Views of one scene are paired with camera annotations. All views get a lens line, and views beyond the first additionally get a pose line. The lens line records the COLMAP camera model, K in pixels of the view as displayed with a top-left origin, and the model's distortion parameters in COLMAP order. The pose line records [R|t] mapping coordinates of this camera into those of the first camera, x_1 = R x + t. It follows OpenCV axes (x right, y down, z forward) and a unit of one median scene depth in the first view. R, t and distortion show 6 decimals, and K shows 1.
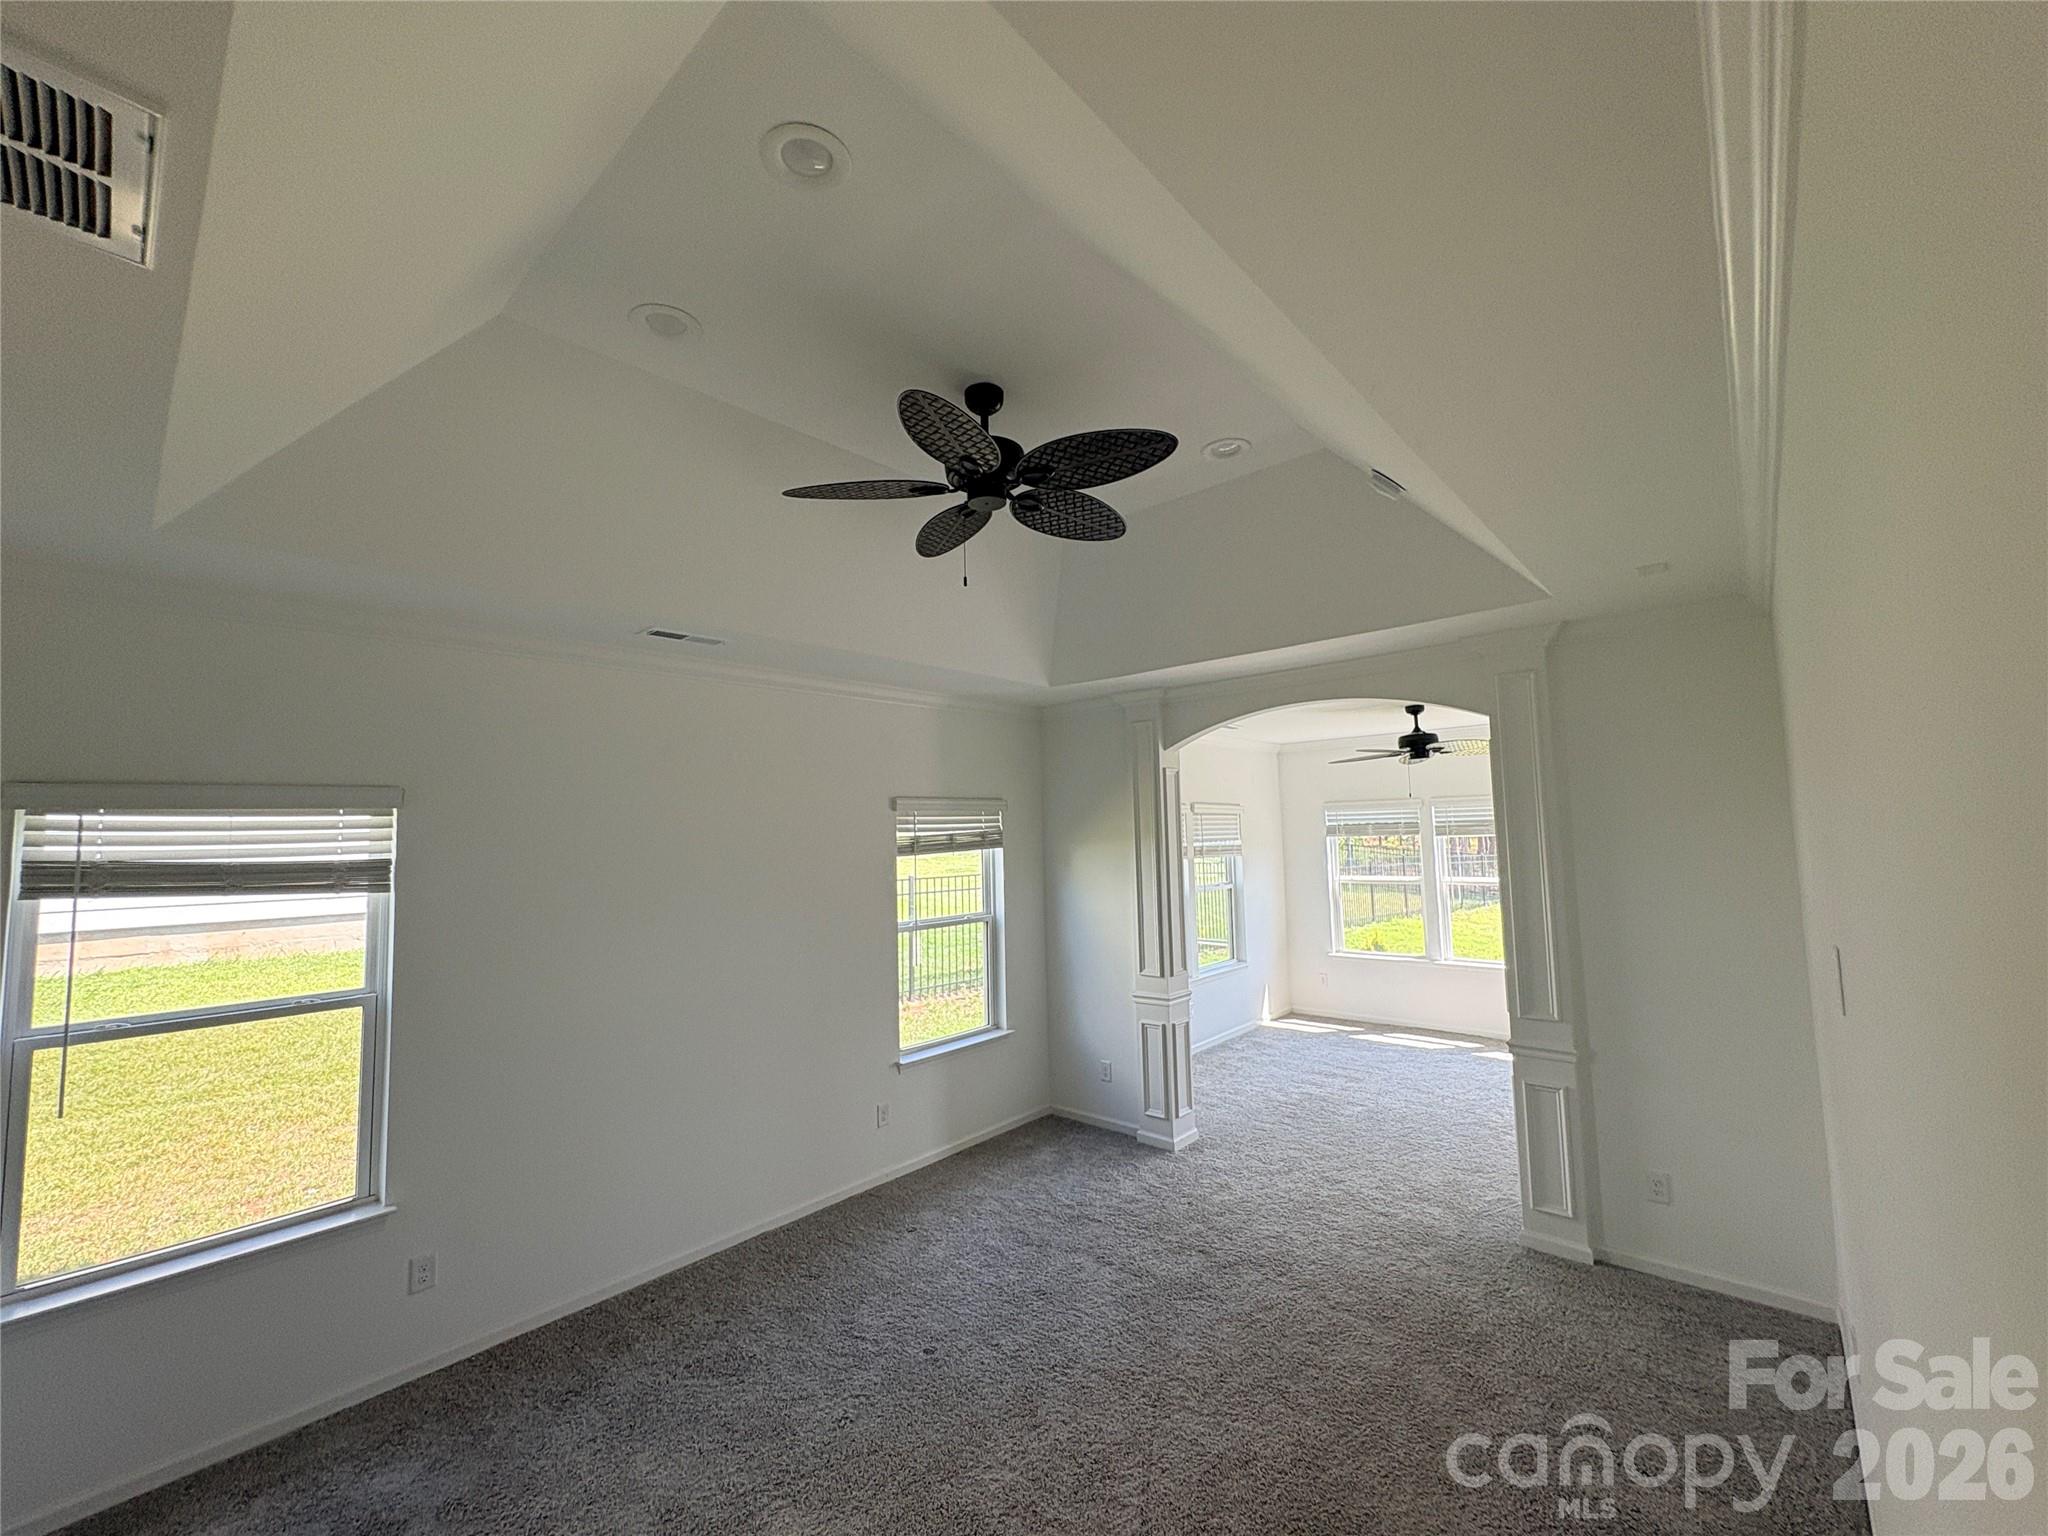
lens RADIAL K [[822.8, 0, 1024.0], [0, 822.8, 768.0], [0, 0, 1]] dist [0.002967, 0.000233]
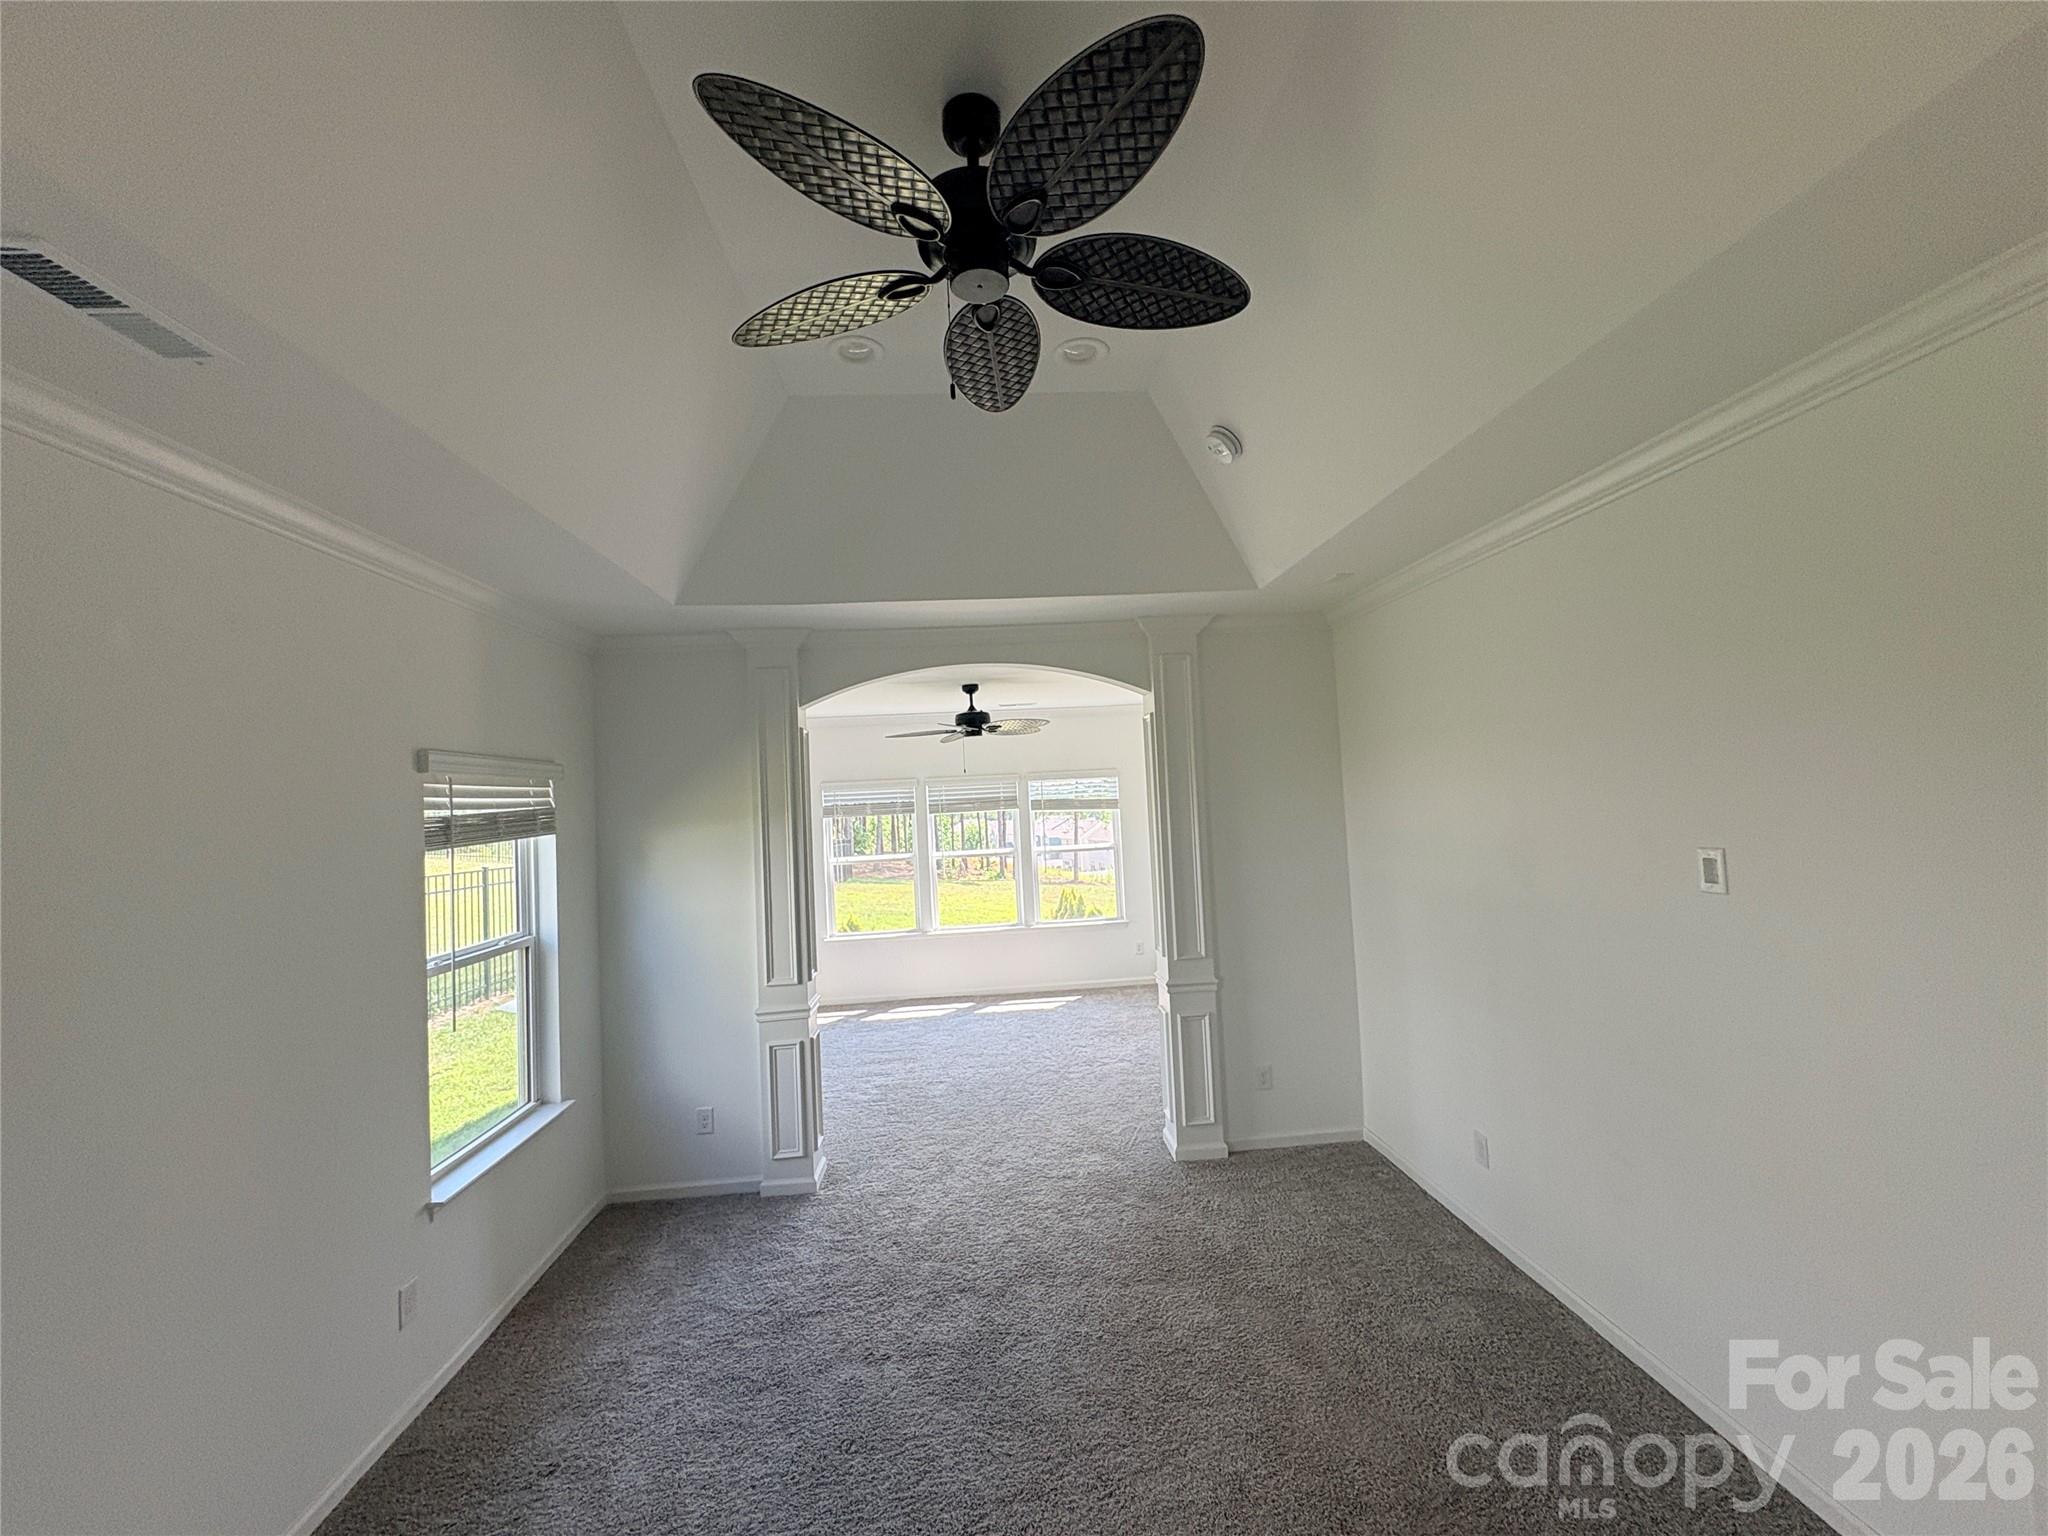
lens RADIAL K [[822.8, 0, 1024.0], [0, 822.8, 768.0], [0, 0, 1]] dist [0.002967, 0.000233]
pose [[0.695301, 0.022093, 0.718379, -0.266811], [-0.027325, 0.999617, -0.004296, 0.037895], [-0.718199, -0.016643, 0.695639, 0.276224]]
